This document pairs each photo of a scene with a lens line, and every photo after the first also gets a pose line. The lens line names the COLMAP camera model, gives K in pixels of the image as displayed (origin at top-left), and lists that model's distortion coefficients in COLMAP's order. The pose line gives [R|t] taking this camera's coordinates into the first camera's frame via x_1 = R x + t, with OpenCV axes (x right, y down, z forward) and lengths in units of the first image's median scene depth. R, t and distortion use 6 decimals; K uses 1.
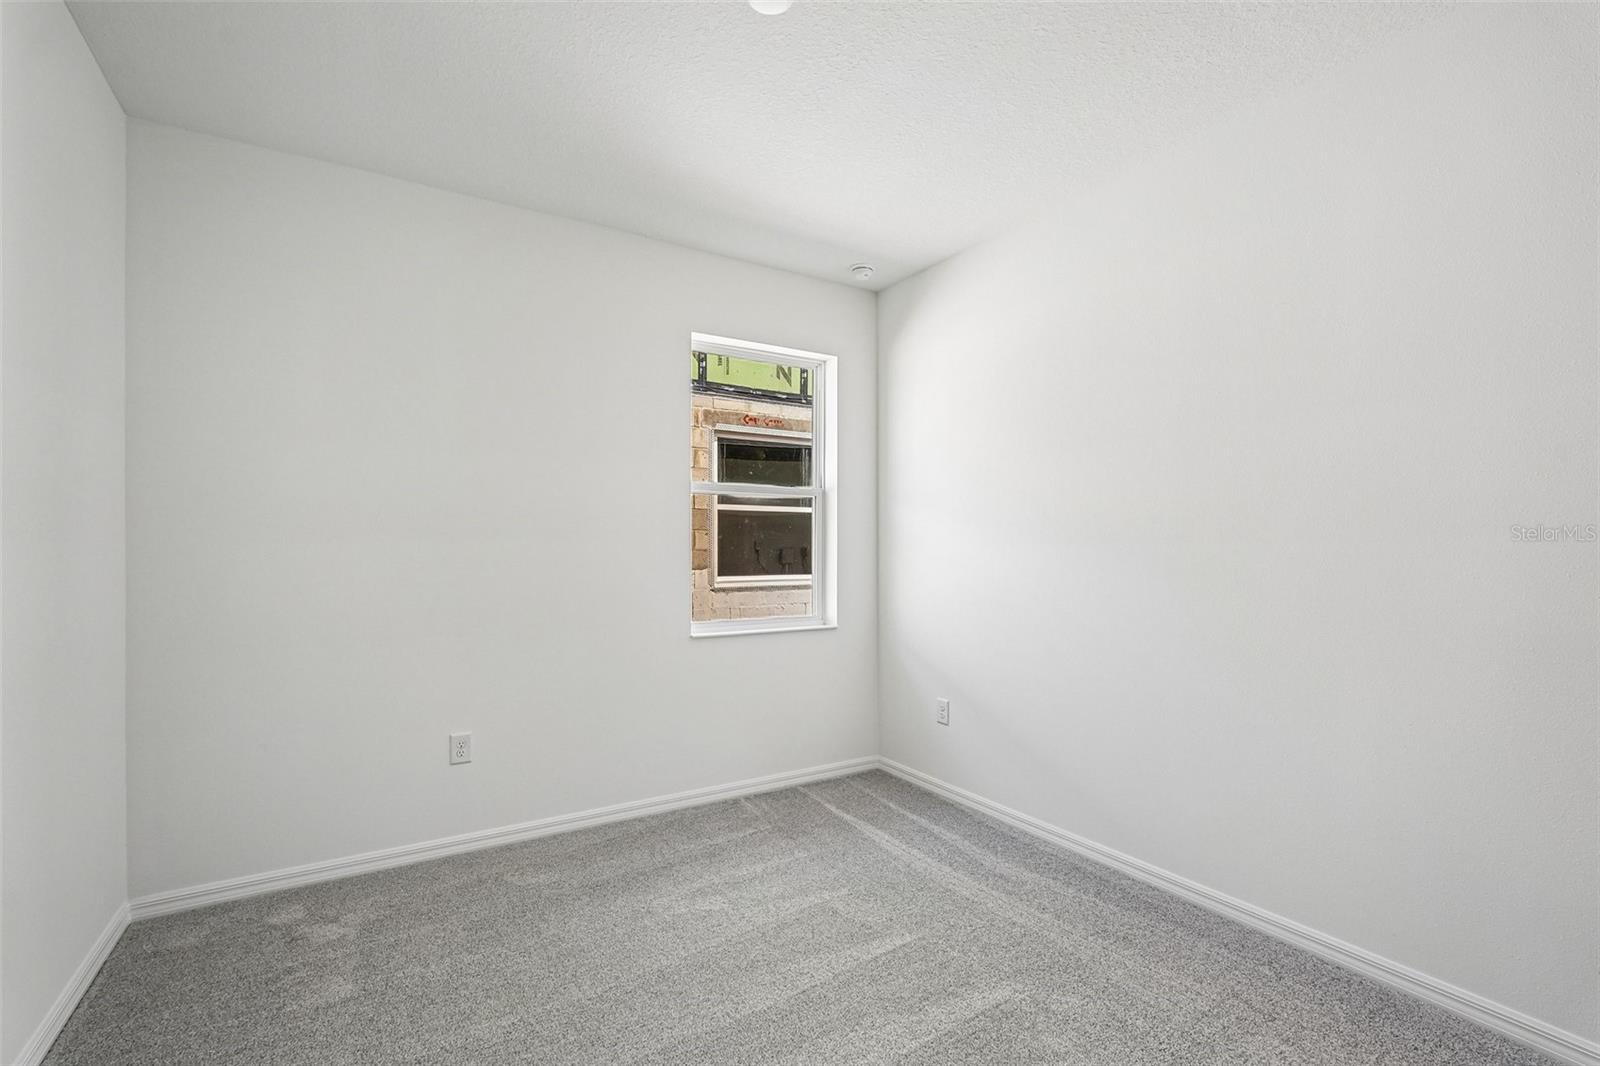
lens RADIAL K [[719.3, 0, 801.5], [0, 719.3, 546.2], [0, 0, 1]] dist [-0.002656, 0.000096]
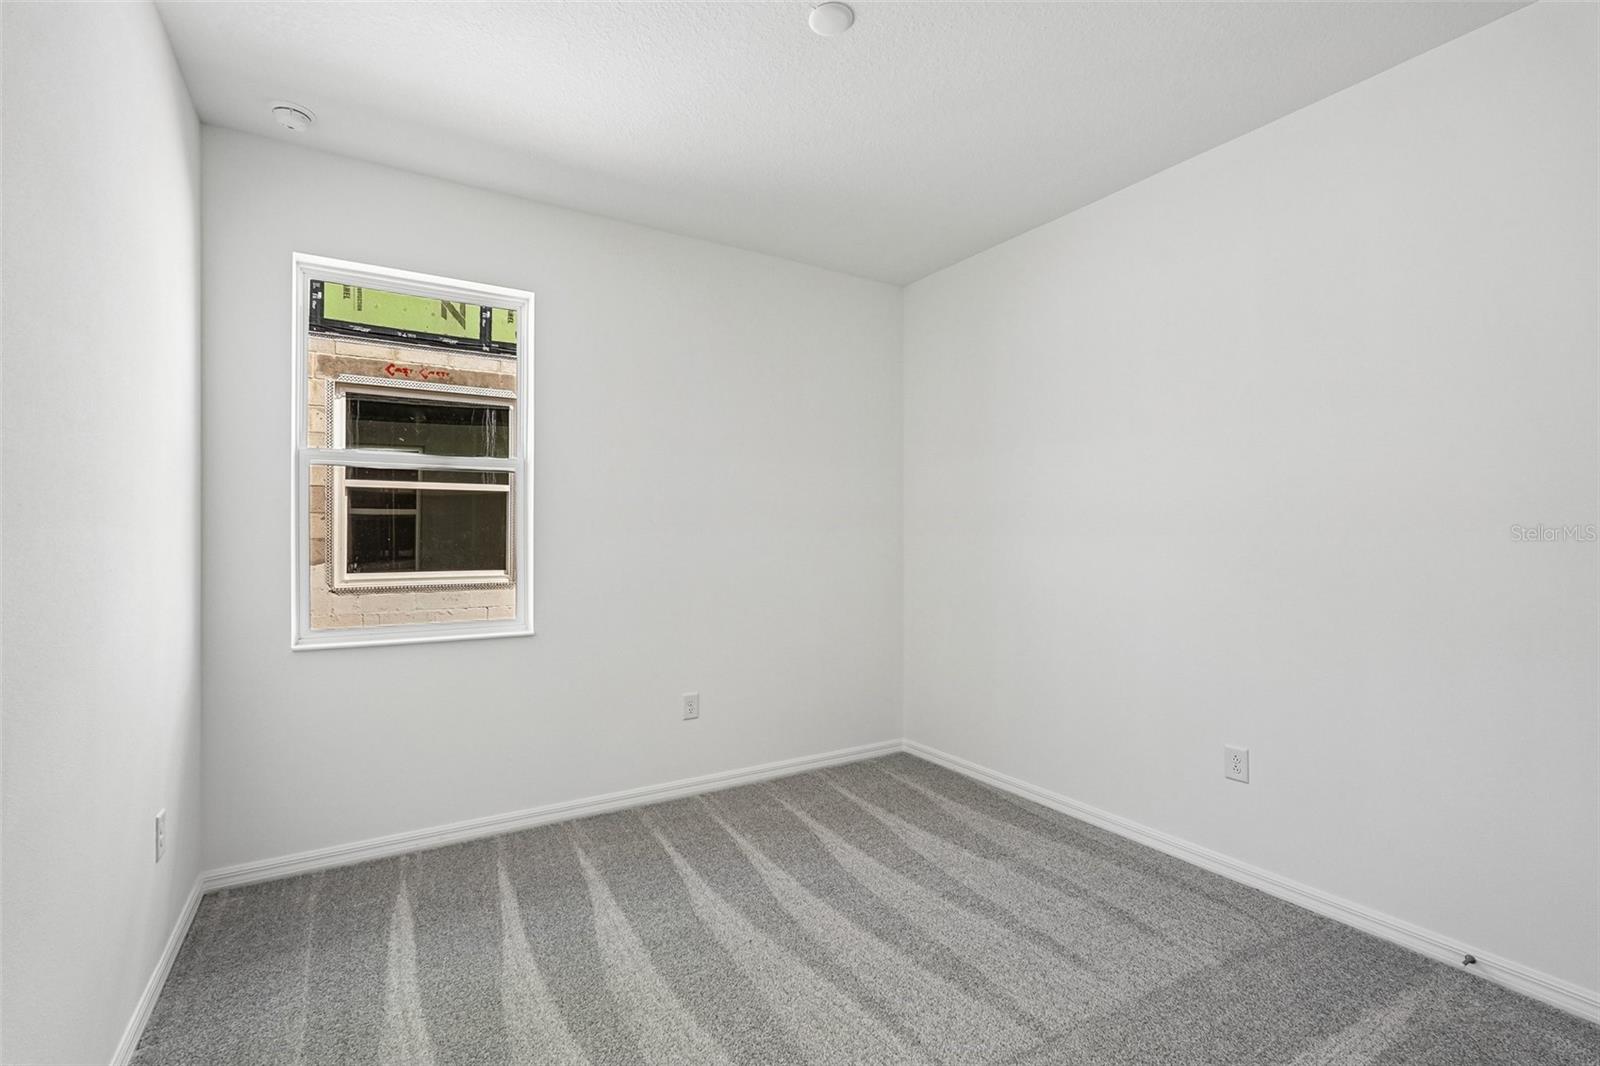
lens RADIAL K [[719.3, 0, 801.5], [0, 719.3, 546.2], [0, 0, 1]] dist [-0.002656, 0.000096]
pose [[0.999993, -0.000381, -0.003826, 0.360762], [0.000443, 0.999866, 0.016343, 0.000510], [0.003819, -0.016344, 0.999859, 0.224585]]
